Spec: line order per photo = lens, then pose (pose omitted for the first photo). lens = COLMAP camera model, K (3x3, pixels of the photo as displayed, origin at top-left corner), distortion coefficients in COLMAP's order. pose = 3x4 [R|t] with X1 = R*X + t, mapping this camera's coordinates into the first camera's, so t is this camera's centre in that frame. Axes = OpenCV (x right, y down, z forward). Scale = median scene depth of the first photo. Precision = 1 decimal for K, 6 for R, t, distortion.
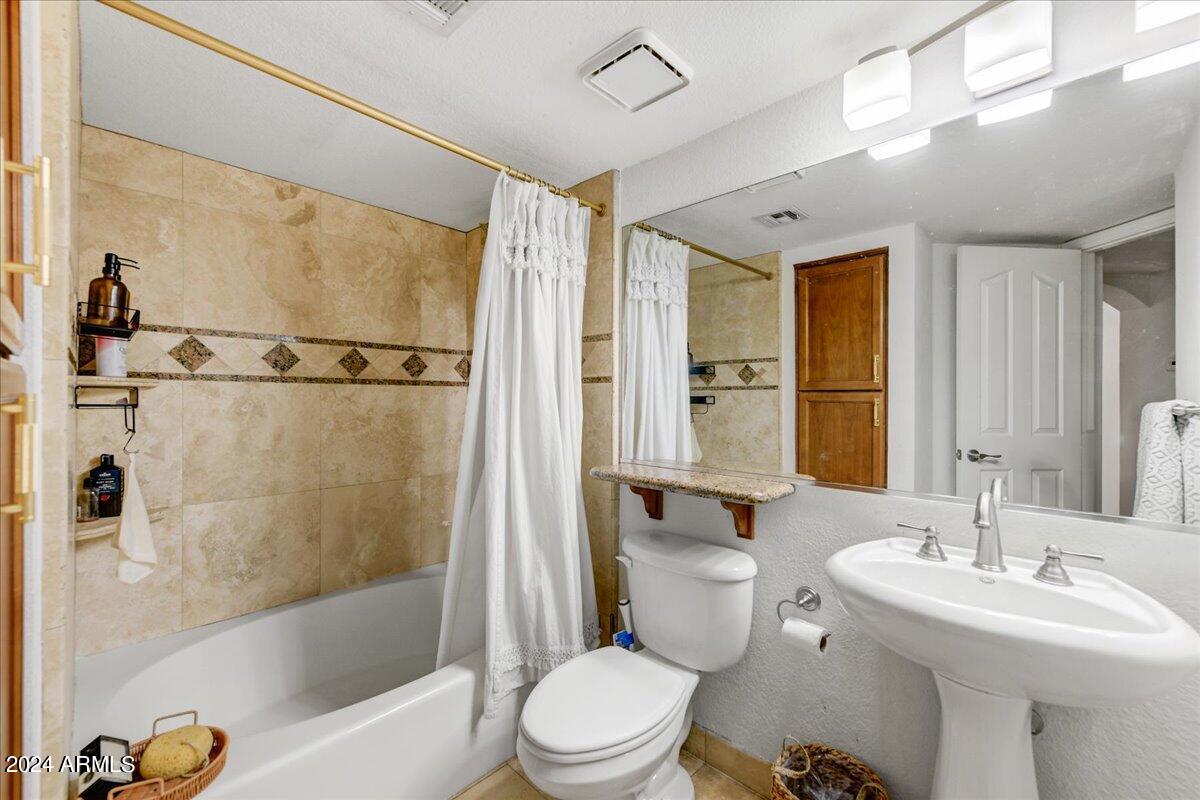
lens RADIAL K [[495.9, 0, 589.9], [0, 495.9, 403.5], [0, 0, 1]] dist [0.015743, 0.000209]
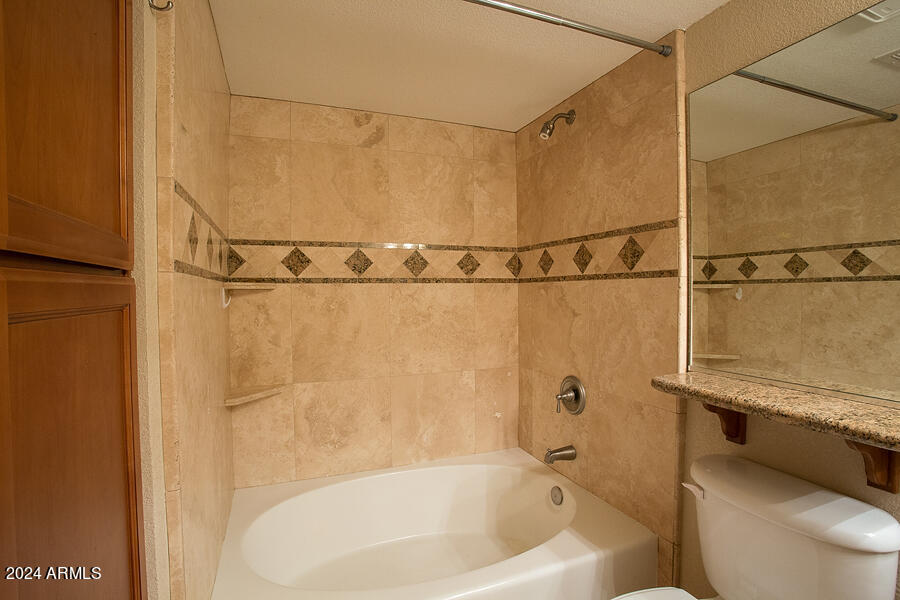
lens RADIAL K [[439.8, 0, 446.9], [0, 439.8, 303.4], [0, 0, 1]] dist [-0.060022, 0.007541]
pose [[0.910301, 0.000573, -0.413946, -0.010041], [0.006785, 0.999844, 0.016305, -0.010825], [0.413891, -0.017652, 0.910155, 0.156237]]
